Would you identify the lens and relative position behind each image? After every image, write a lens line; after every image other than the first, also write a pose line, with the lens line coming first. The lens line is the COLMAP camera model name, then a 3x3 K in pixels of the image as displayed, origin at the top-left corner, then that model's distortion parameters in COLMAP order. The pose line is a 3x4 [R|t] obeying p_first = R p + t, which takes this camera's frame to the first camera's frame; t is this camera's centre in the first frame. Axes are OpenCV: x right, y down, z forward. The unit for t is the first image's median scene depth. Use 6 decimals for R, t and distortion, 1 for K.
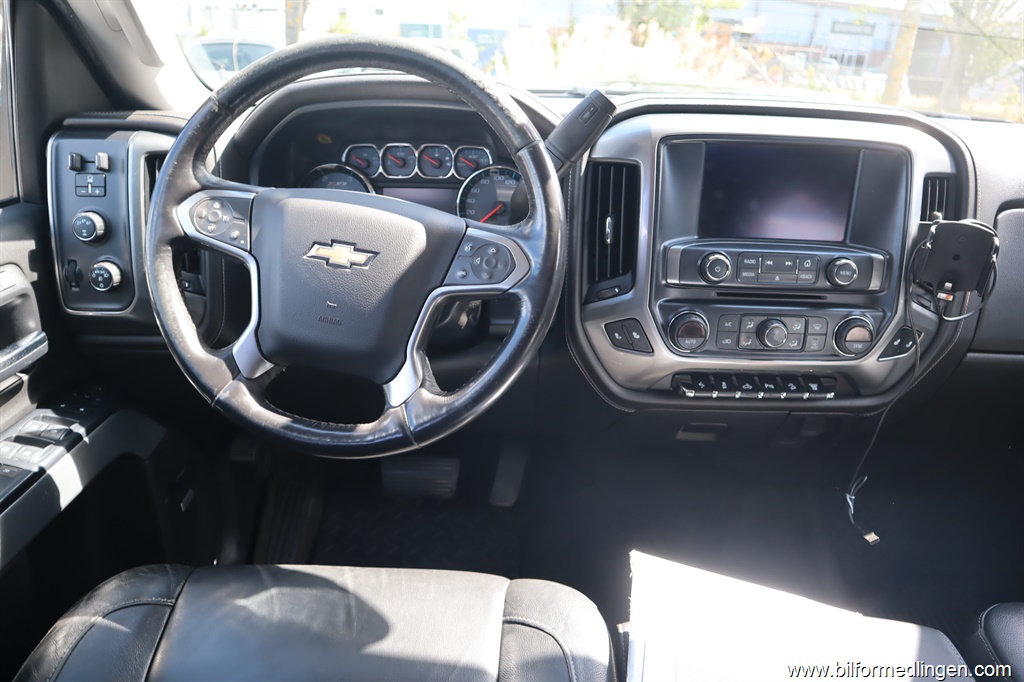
lens RADIAL K [[720.2, 0, 514.2], [0, 720.2, 343.4], [0, 0, 1]] dist [-0.090938, 0.037492]
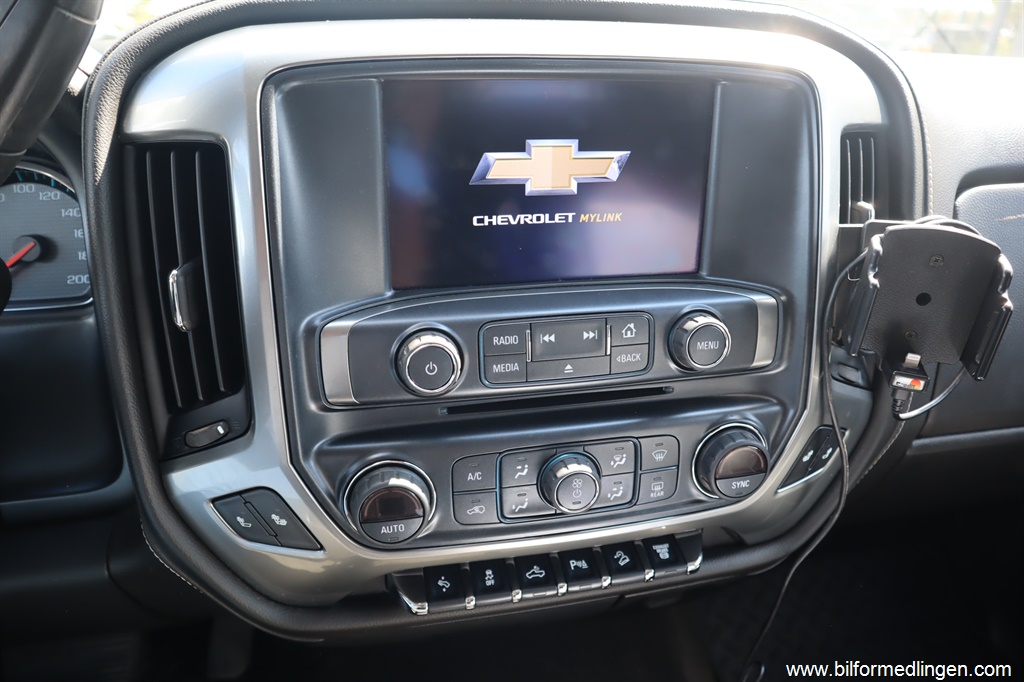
lens RADIAL K [[720.2, 0, 513.6], [0, 720.2, 342.1], [0, 0, 1]] dist [-0.090938, 0.037492]
pose [[0.976246, -0.096758, 0.193859, 0.245796], [0.092258, 0.995217, 0.032130, -0.127537], [-0.196040, -0.013482, 0.980503, 0.547158]]
